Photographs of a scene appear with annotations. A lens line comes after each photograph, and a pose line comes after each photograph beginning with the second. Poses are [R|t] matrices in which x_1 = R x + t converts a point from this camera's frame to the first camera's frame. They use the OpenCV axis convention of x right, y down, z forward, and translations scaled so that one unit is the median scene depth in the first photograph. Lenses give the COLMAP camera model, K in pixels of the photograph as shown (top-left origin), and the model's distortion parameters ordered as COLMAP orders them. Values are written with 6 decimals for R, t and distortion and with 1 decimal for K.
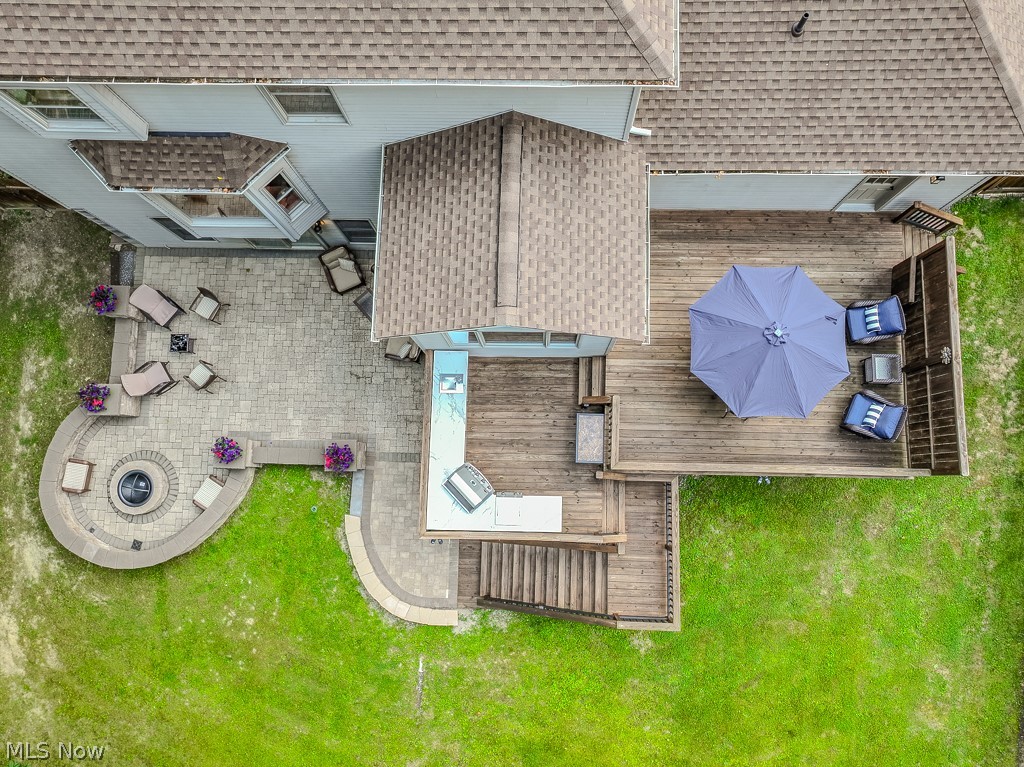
lens RADIAL K [[718.0, 0, 512.0], [0, 718.0, 383.5], [0, 0, 1]] dist [0.005341, 0.011904]
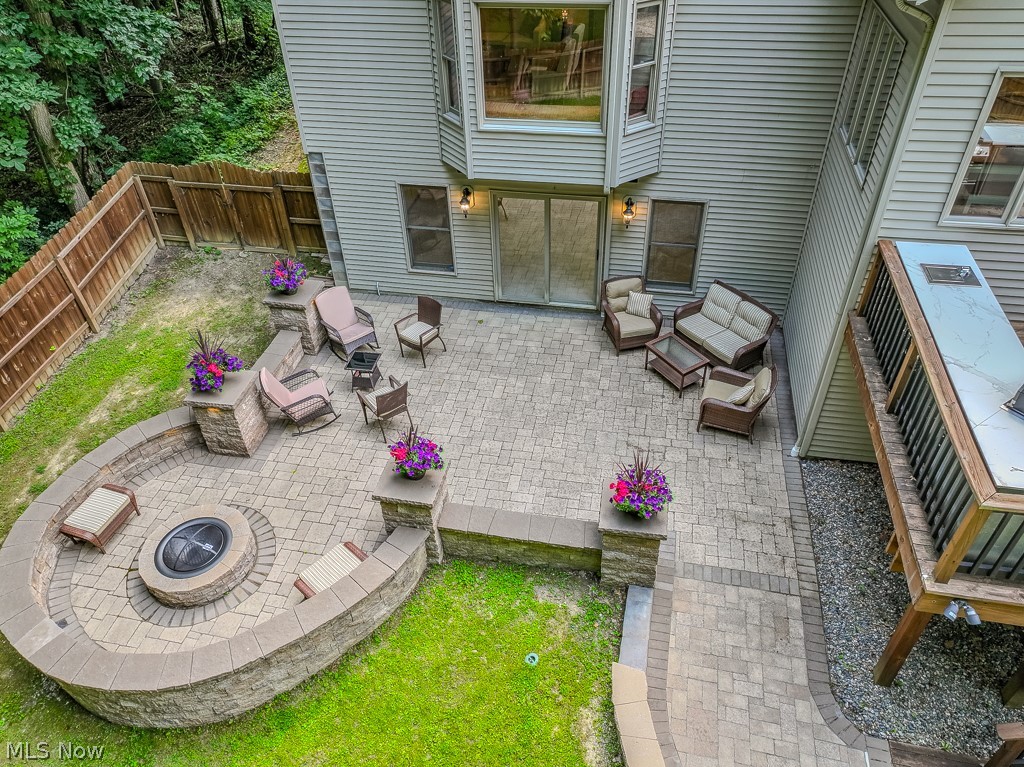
lens RADIAL K [[718.0, 0, 512.0], [0, 718.0, 383.5], [0, 0, 1]] dist [0.005341, 0.011904]
pose [[0.985449, 0.118119, -0.122223, -0.255959], [-0.169695, 0.724736, -0.667803, 0.358032], [0.009699, 0.678826, 0.734235, 0.554336]]
